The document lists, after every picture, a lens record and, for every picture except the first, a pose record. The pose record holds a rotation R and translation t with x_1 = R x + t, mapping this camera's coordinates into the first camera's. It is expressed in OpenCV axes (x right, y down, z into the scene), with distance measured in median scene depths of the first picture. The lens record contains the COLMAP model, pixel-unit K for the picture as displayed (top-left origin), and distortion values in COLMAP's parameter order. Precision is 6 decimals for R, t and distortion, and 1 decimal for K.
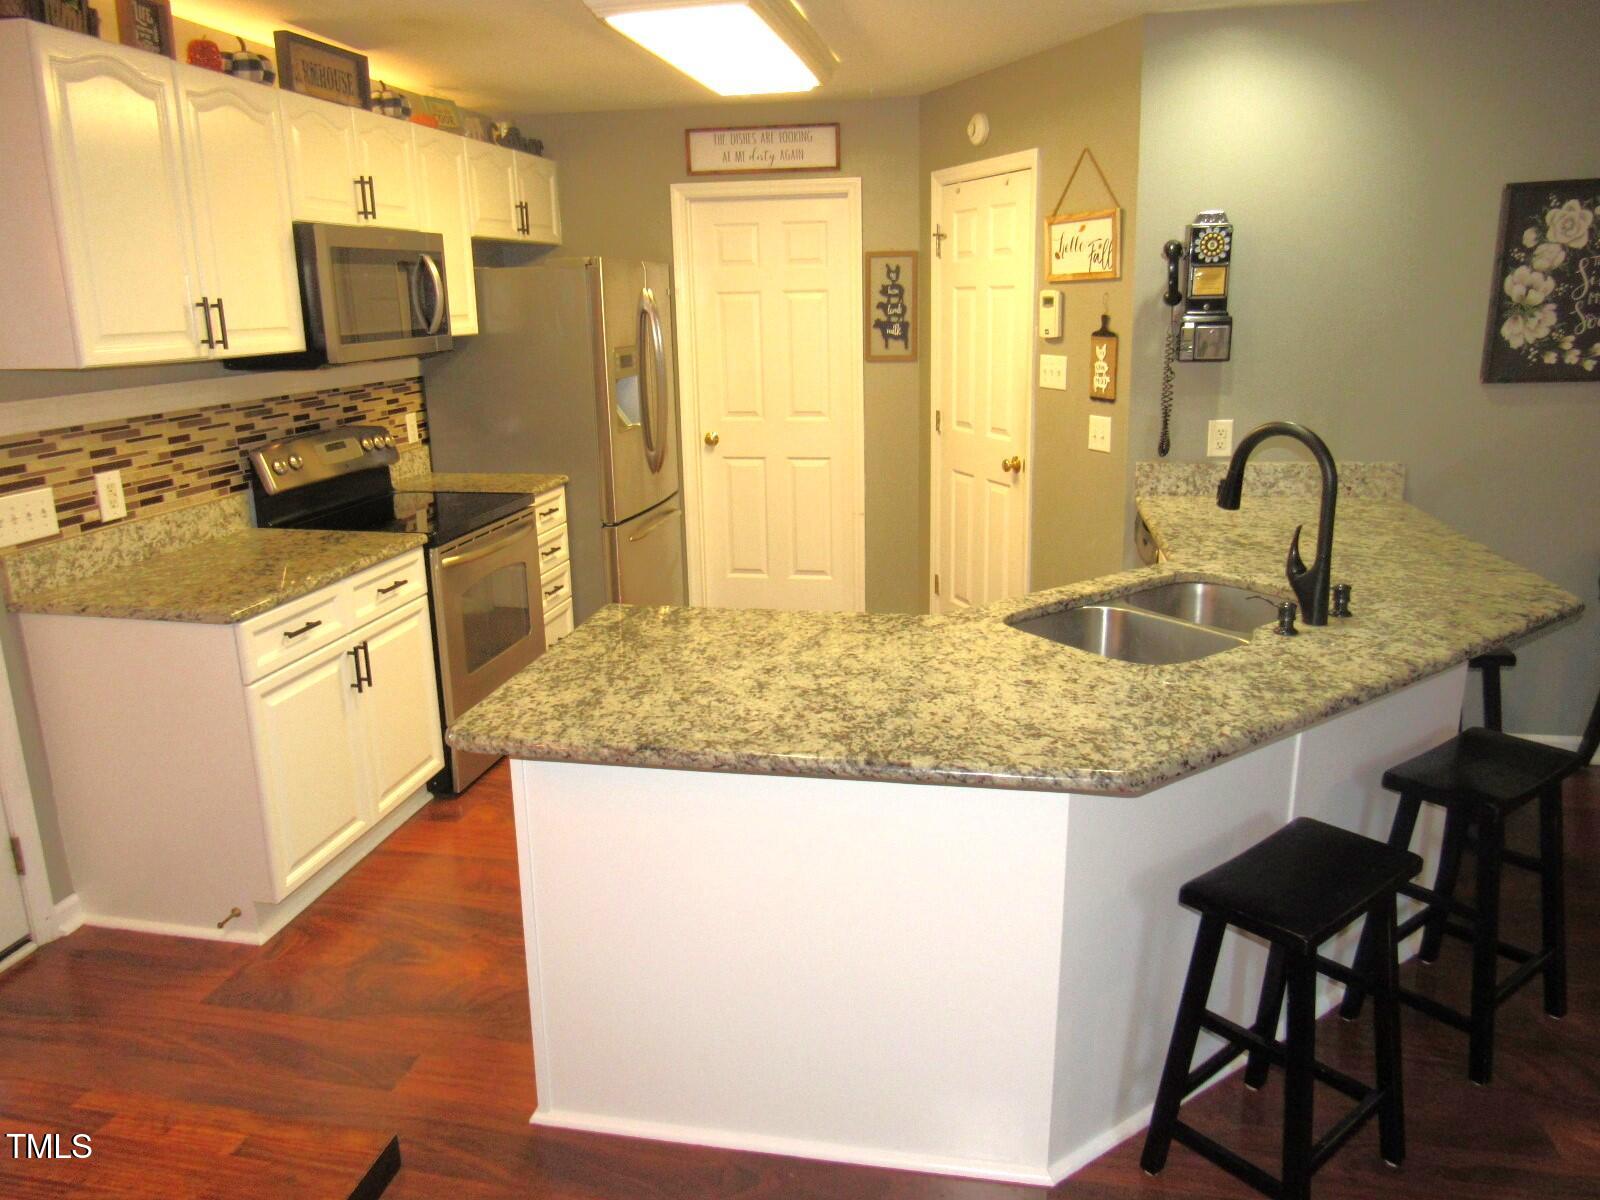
lens RADIAL K [[1111.4, 0, 791.3], [0, 1111.4, 574.5], [0, 0, 1]] dist [0.042125, -0.089762]
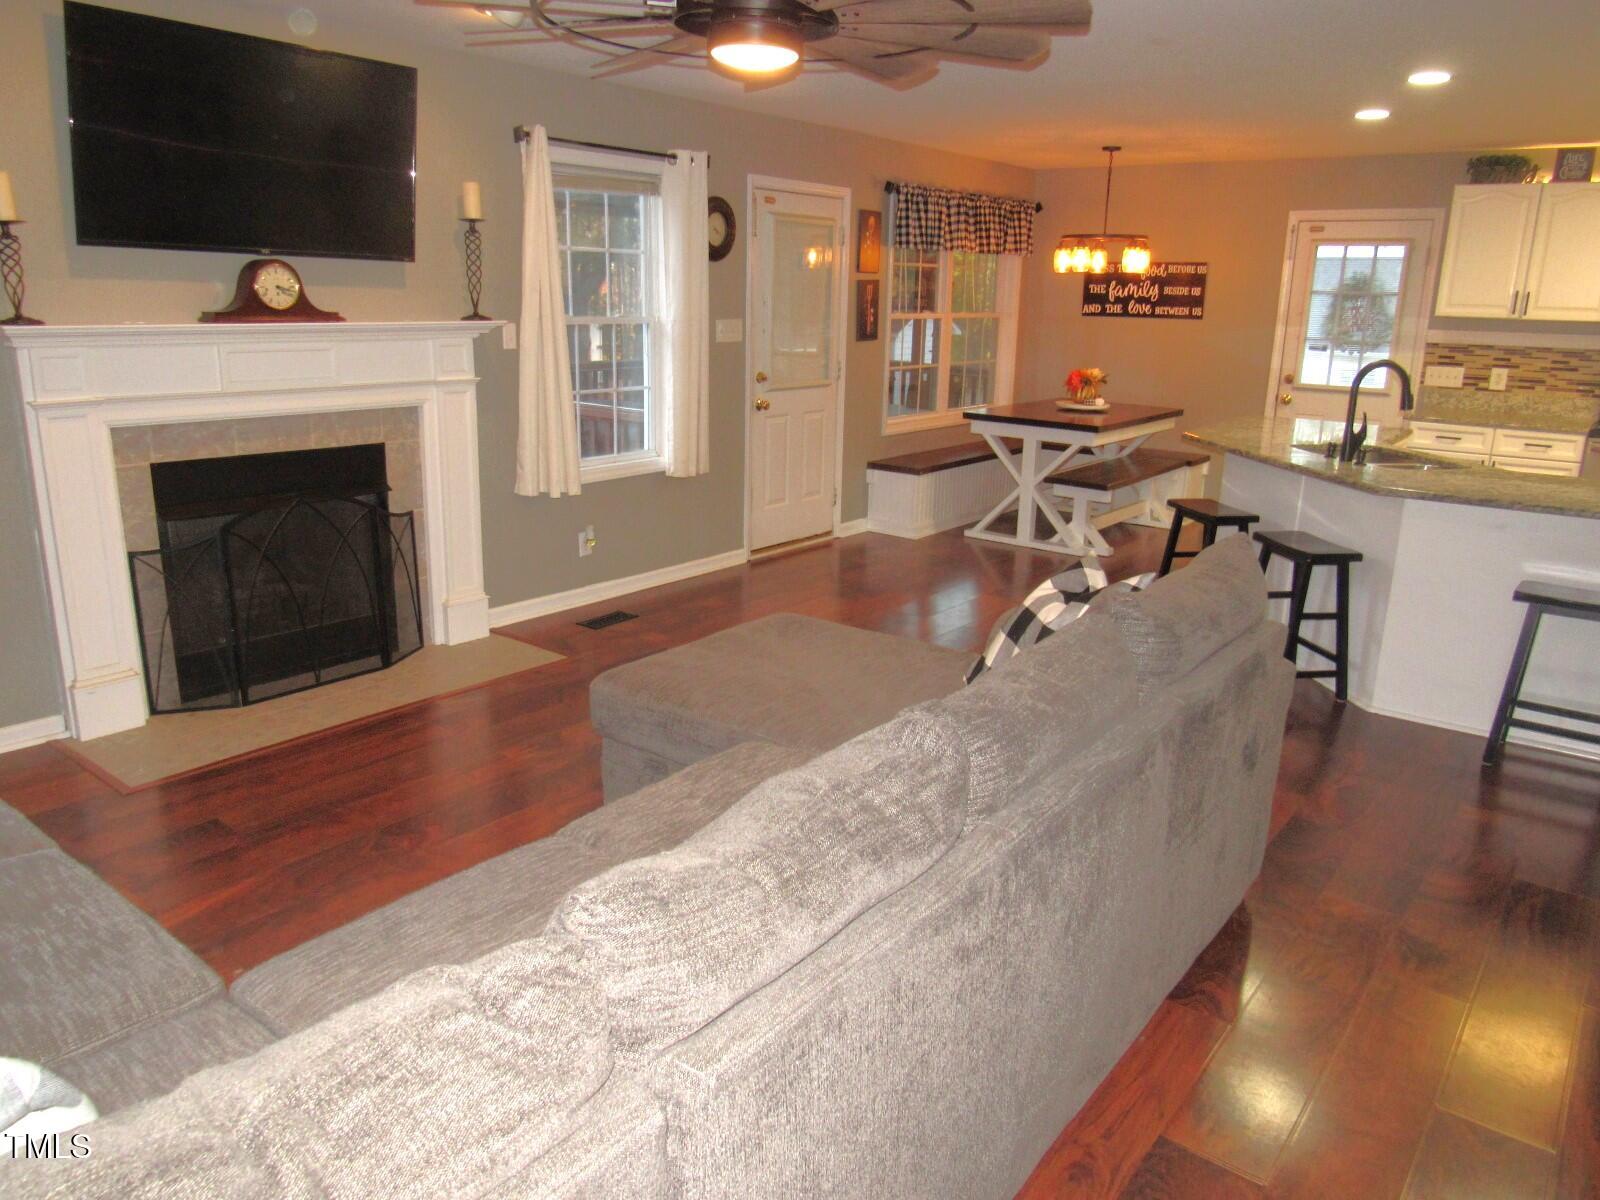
lens RADIAL K [[1154.5, 0, 802.0], [0, 1154.5, 601.2], [0, 0, 1]] dist [-0.027097, 0.021657]
pose [[-0.442808, 0.244190, -0.862724, 1.966927], [-0.225614, 0.900894, 0.370794, -0.192649], [0.867767, 0.358833, -0.343831, 0.684947]]
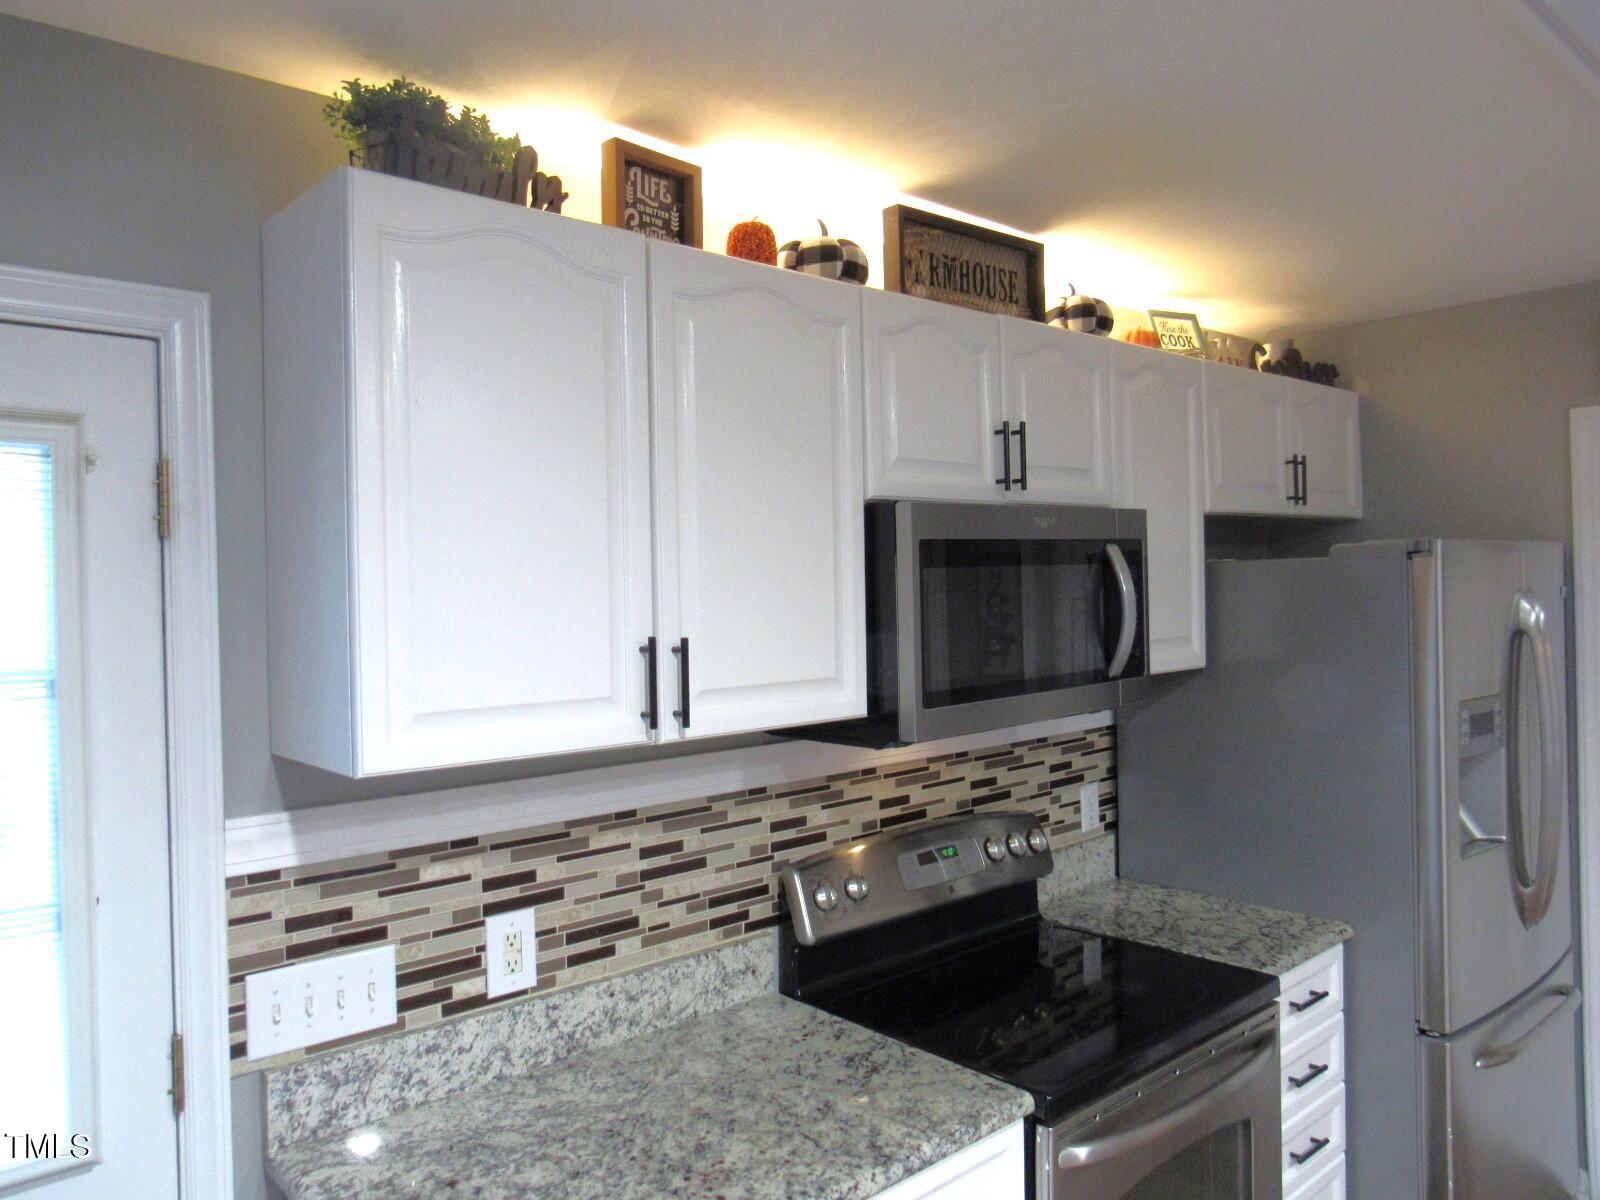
lens RADIAL K [[1135.8, 0, 797.2], [0, 1135.8, 597.7], [0, 0, 1]] dist [-0.020814, 0.001709]
pose [[0.786921, 0.004406, -0.617038, -0.106176], [-0.140109, 0.975132, -0.171721, -0.161666], [0.600937, 0.221583, 0.767969, 0.541477]]
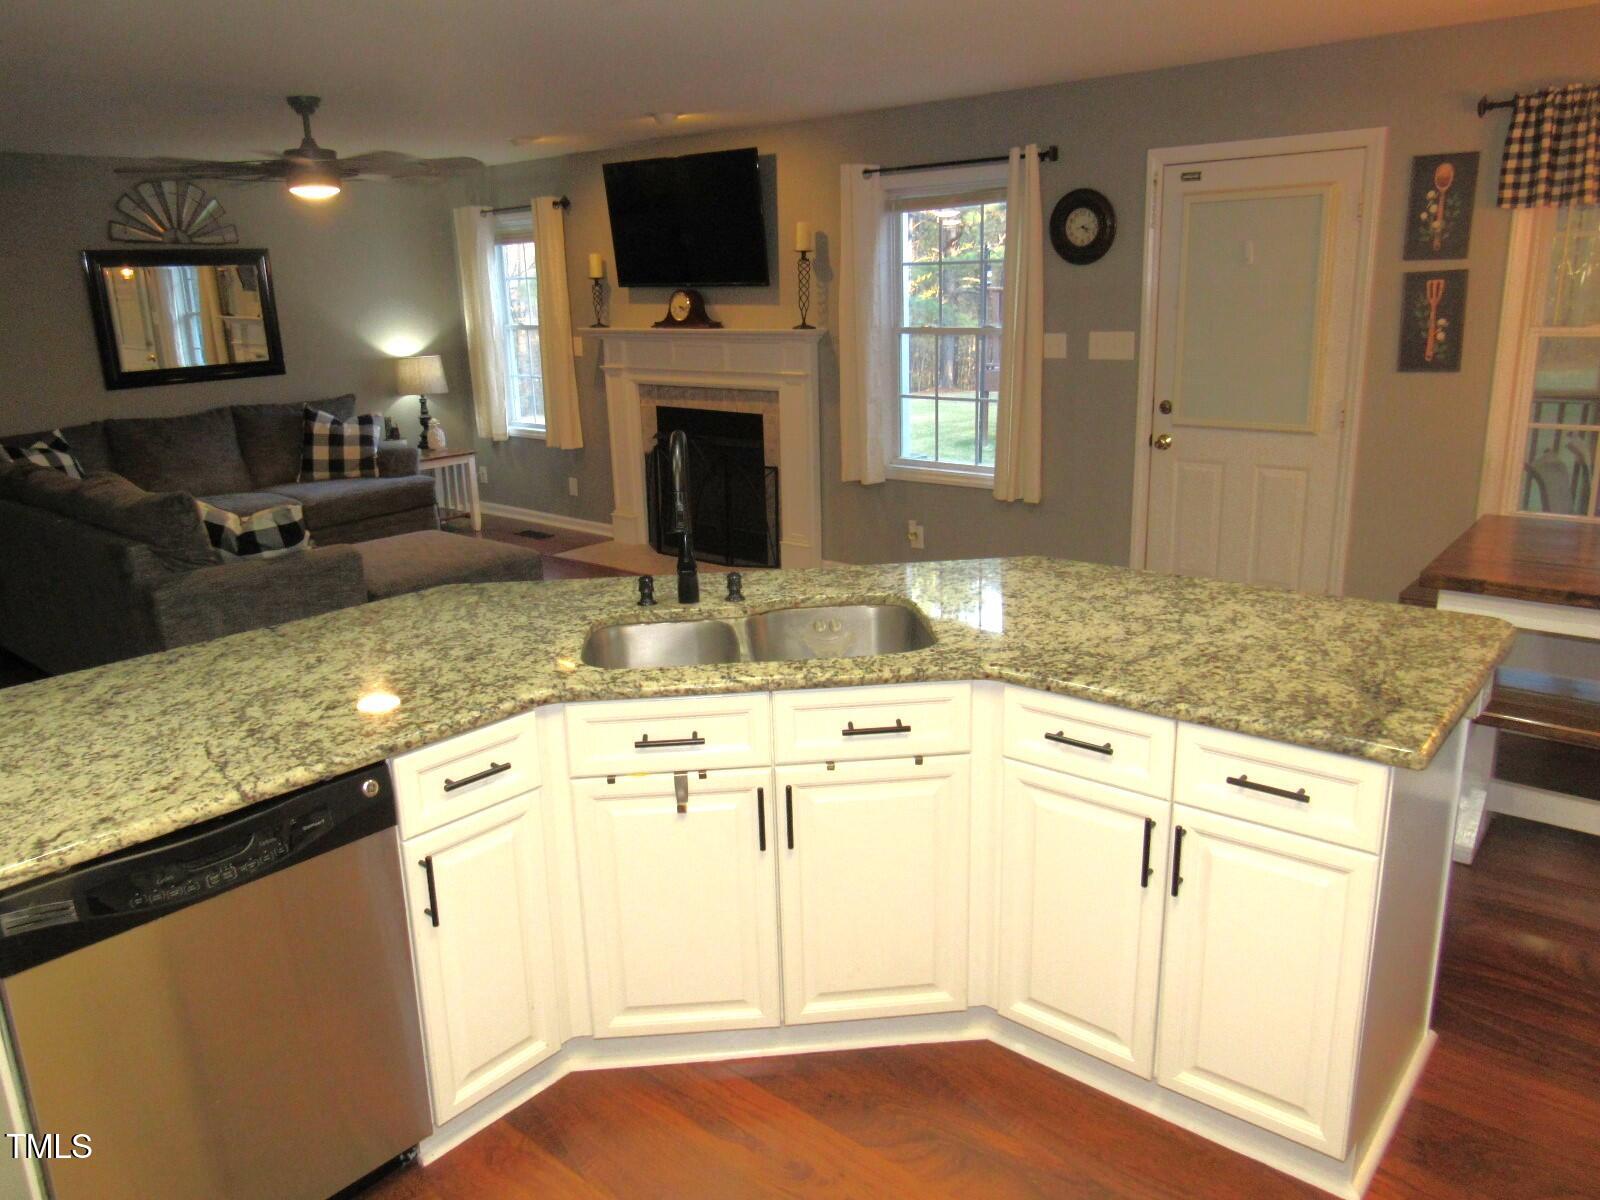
lens RADIAL K [[1154.5, 0, 802.0], [0, 1154.5, 601.2], [0, 0, 1]] dist [-0.027097, 0.021657]
pose [[-0.872504, -0.085960, 0.480985, -0.131215], [0.160513, 0.879342, 0.448323, -0.328832], [-0.461488, 0.468369, -0.753432, 1.310556]]
